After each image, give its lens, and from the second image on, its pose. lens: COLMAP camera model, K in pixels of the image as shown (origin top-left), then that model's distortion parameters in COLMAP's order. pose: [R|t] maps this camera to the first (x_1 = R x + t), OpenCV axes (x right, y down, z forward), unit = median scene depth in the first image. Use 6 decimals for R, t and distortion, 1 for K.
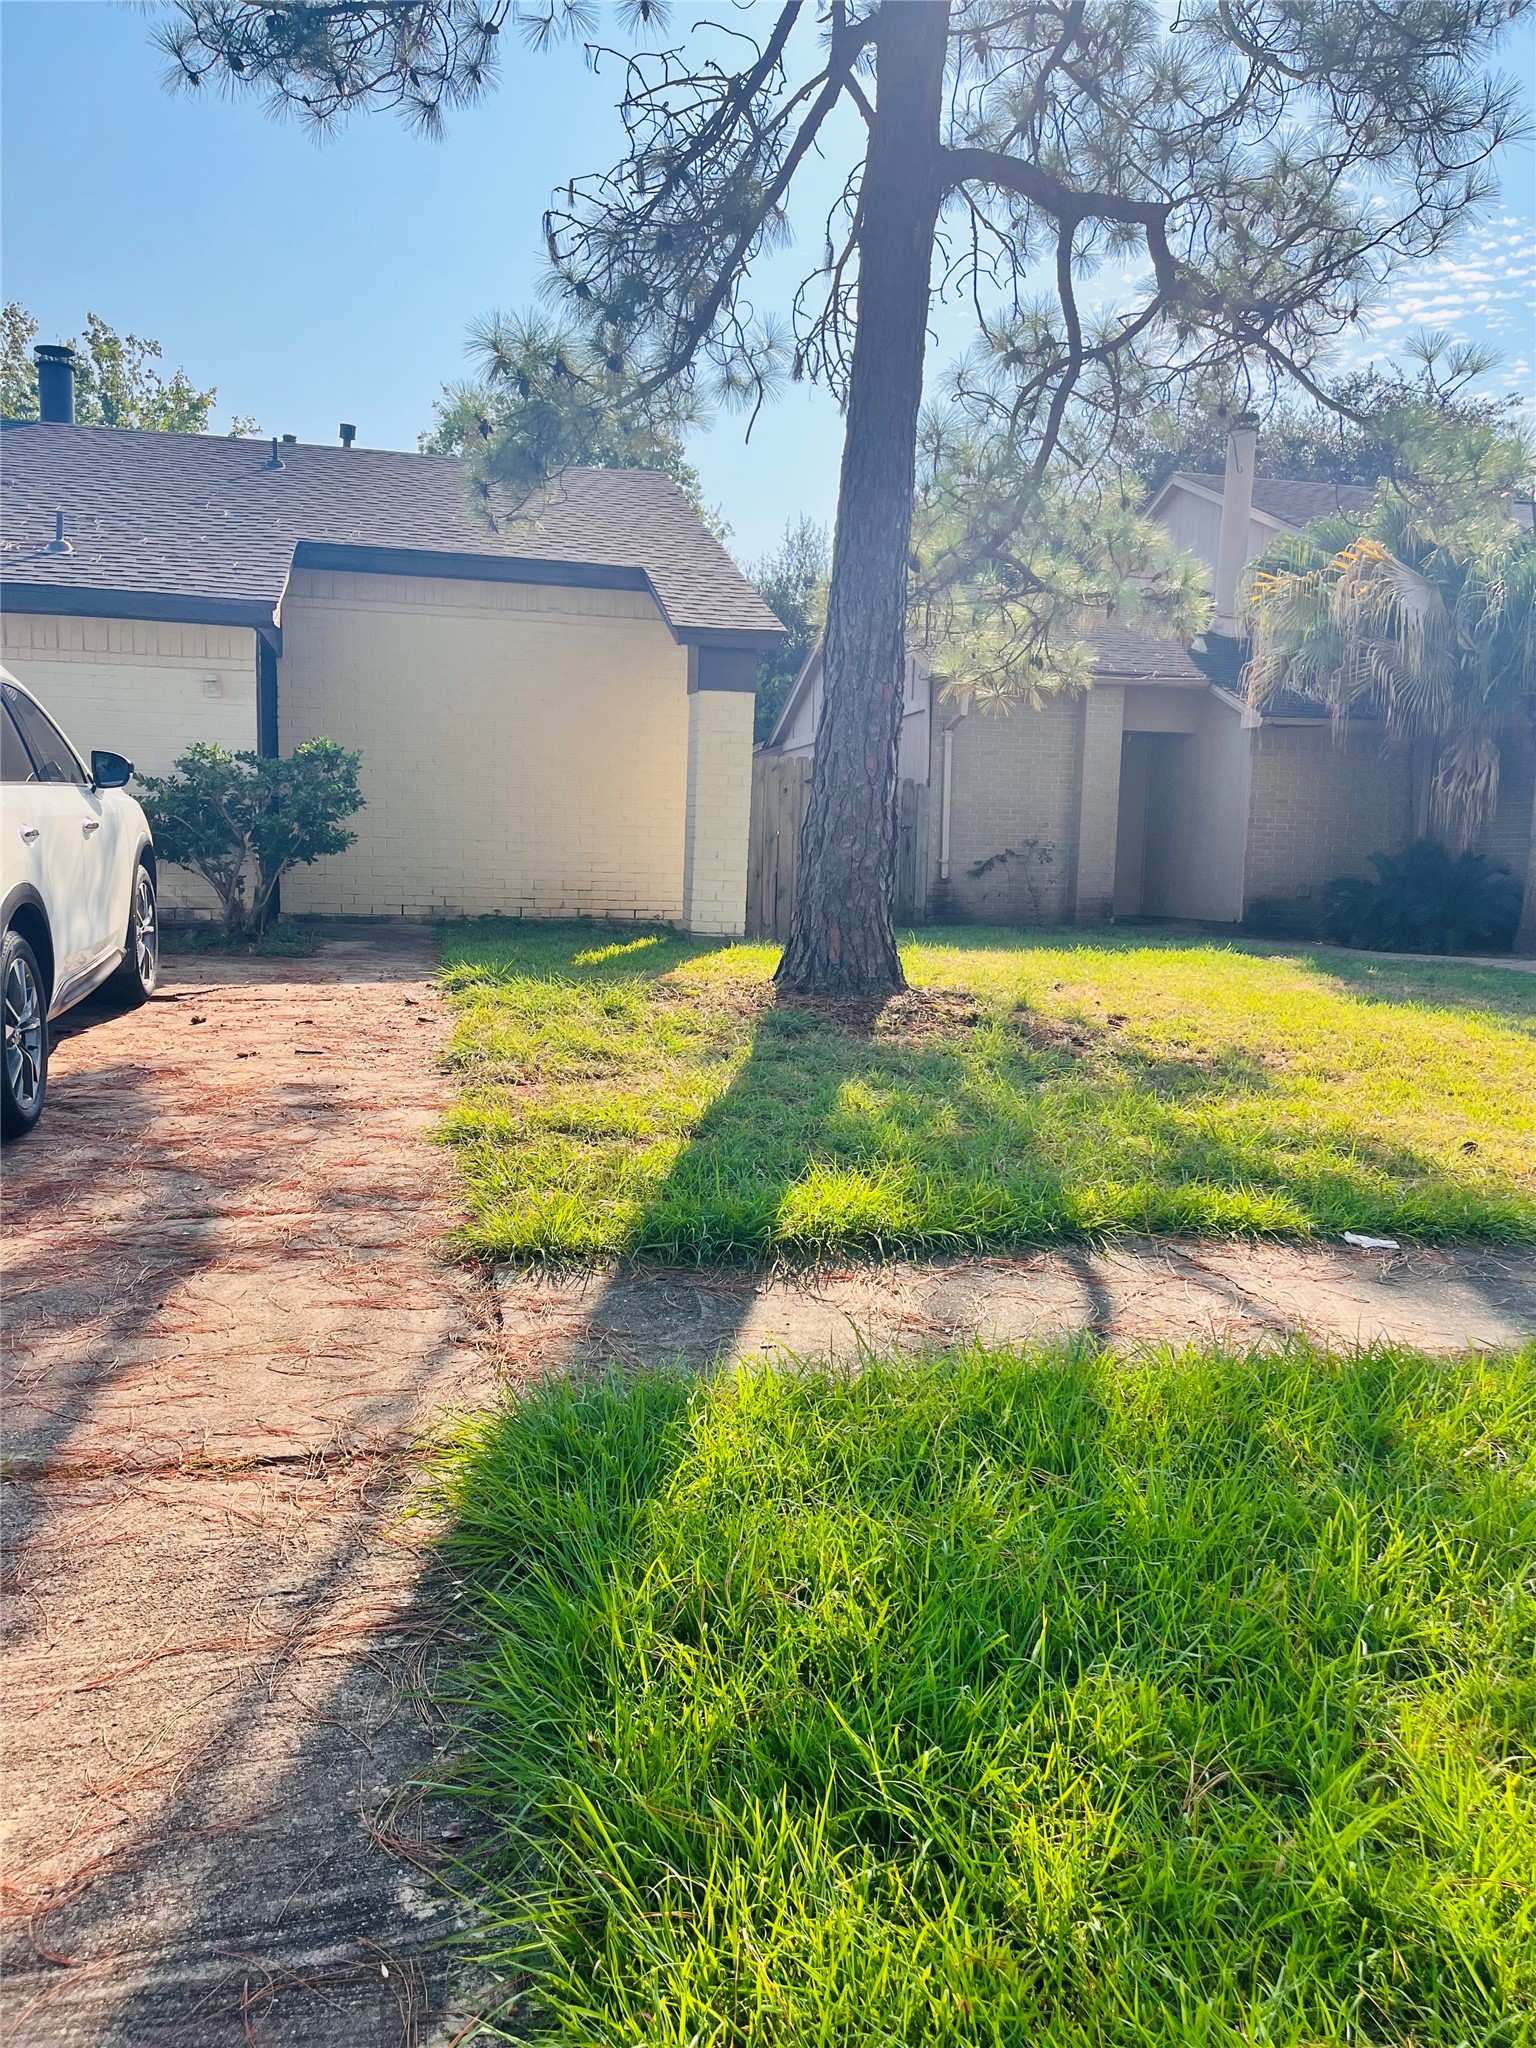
lens RADIAL K [[1541.2, 0, 776.9], [0, 1541.2, 1028.8], [0, 0, 1]] dist [0.072962, -0.000062]
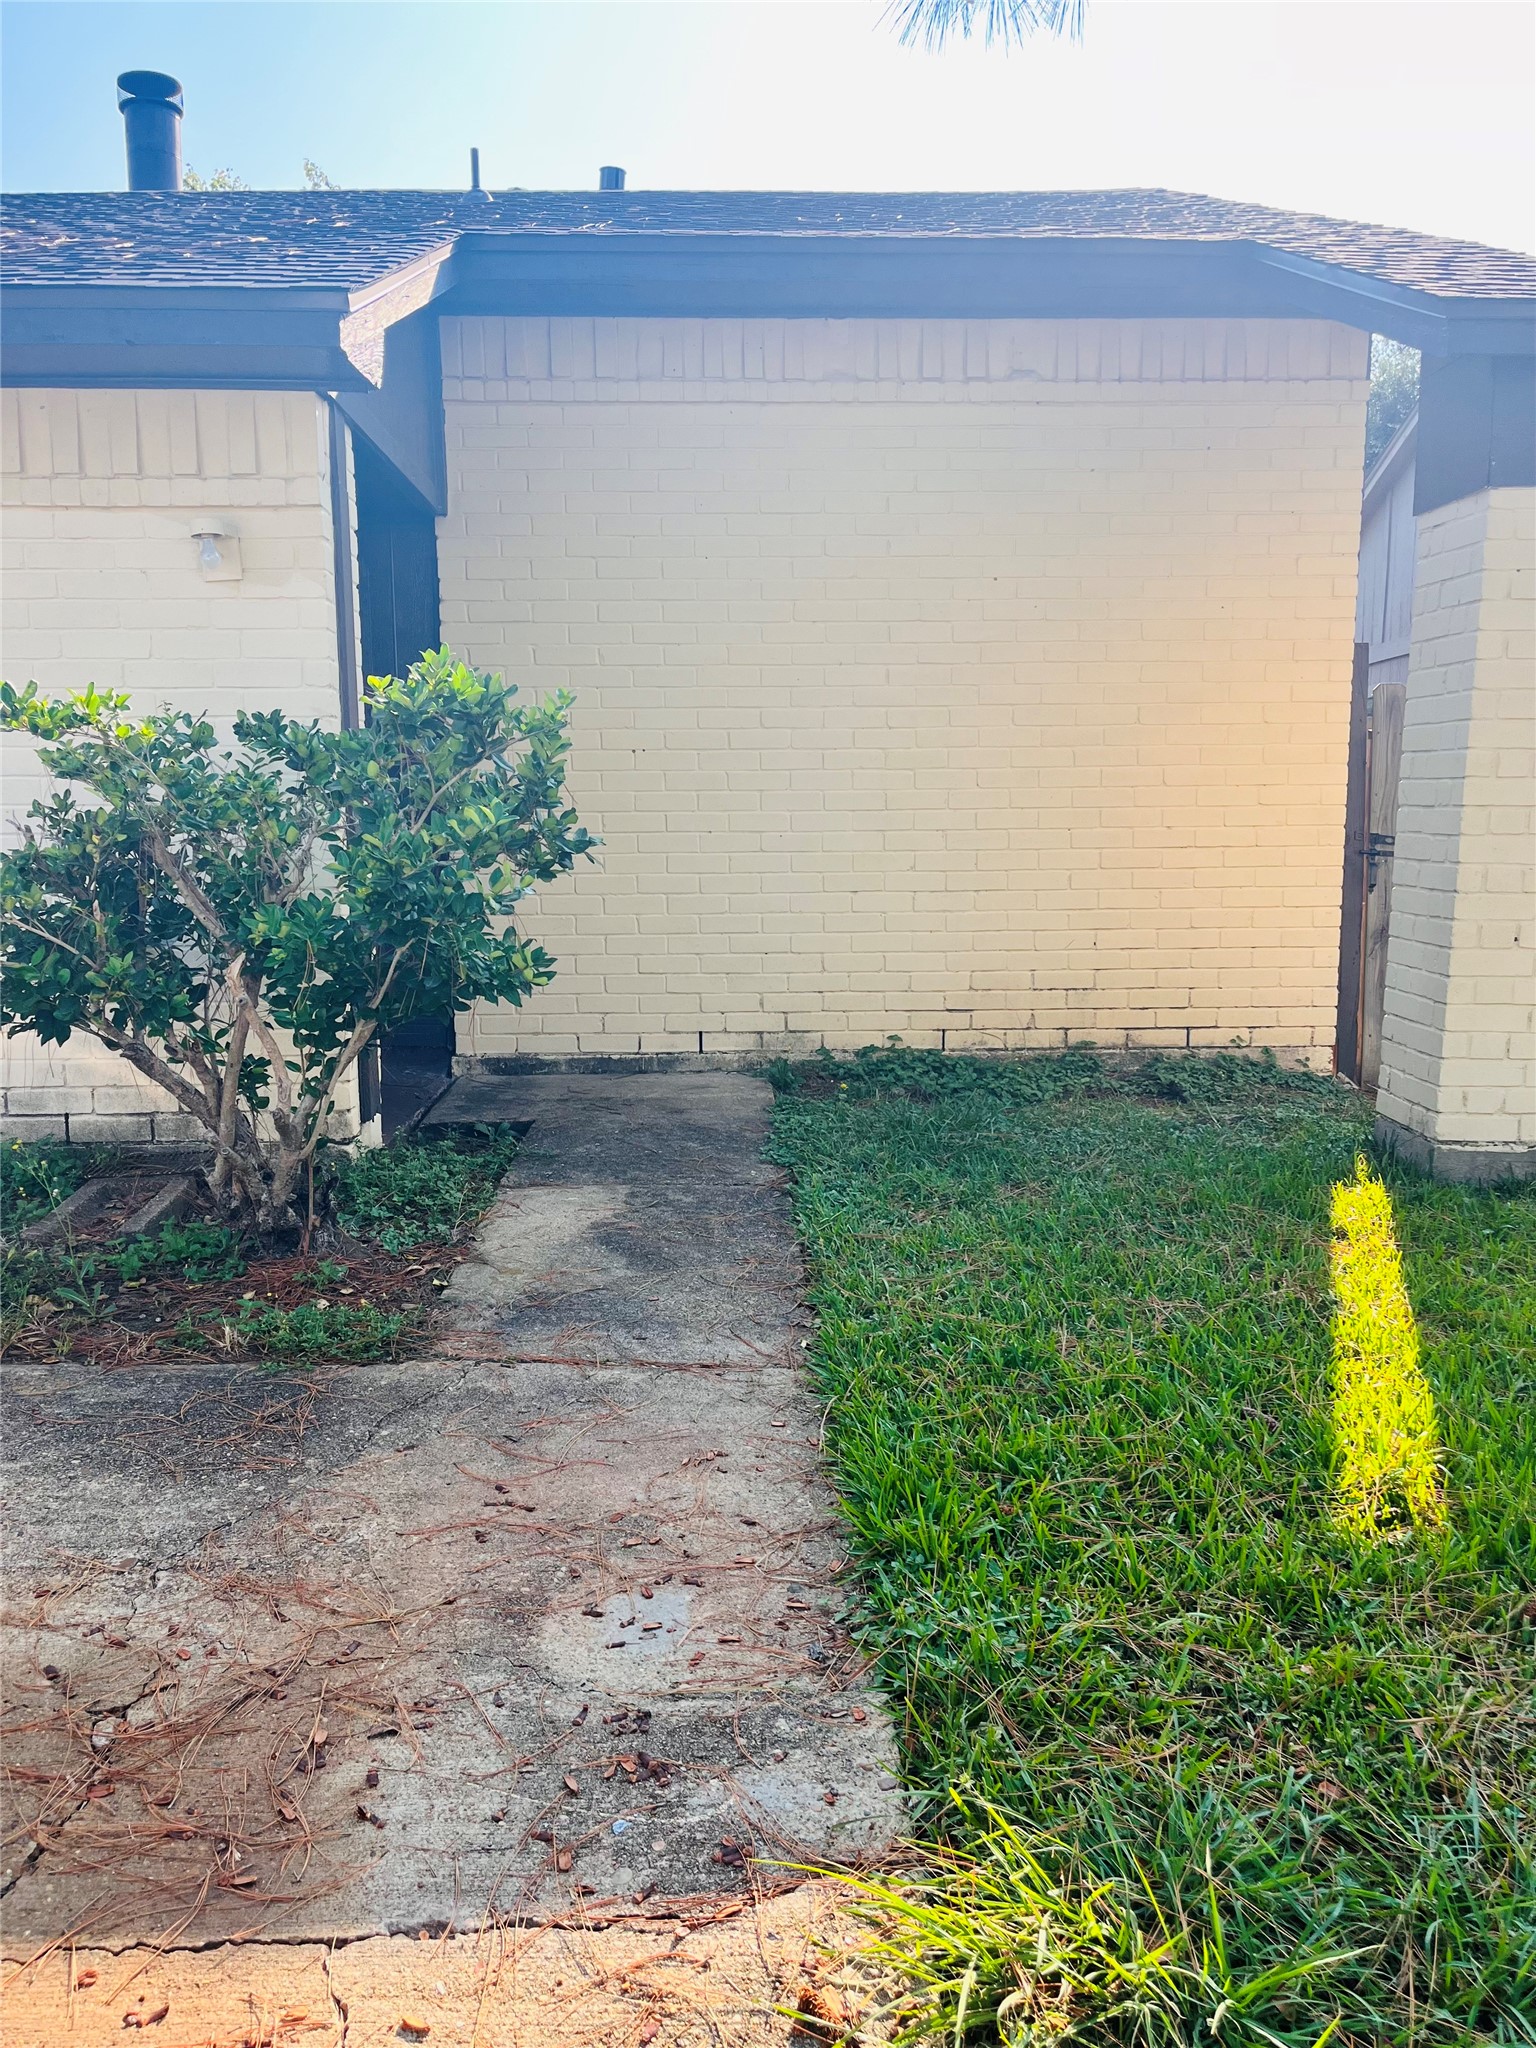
lens RADIAL K [[1541.2, 0, 761.4], [0, 1541.2, 1027.5], [0, 0, 1]] dist [0.072962, -0.000062]
pose [[0.979062, -0.005739, -0.203484, -0.150270], [0.009725, 0.999780, 0.018592, -0.106843], [0.203332, -0.020182, 0.978902, 0.639704]]
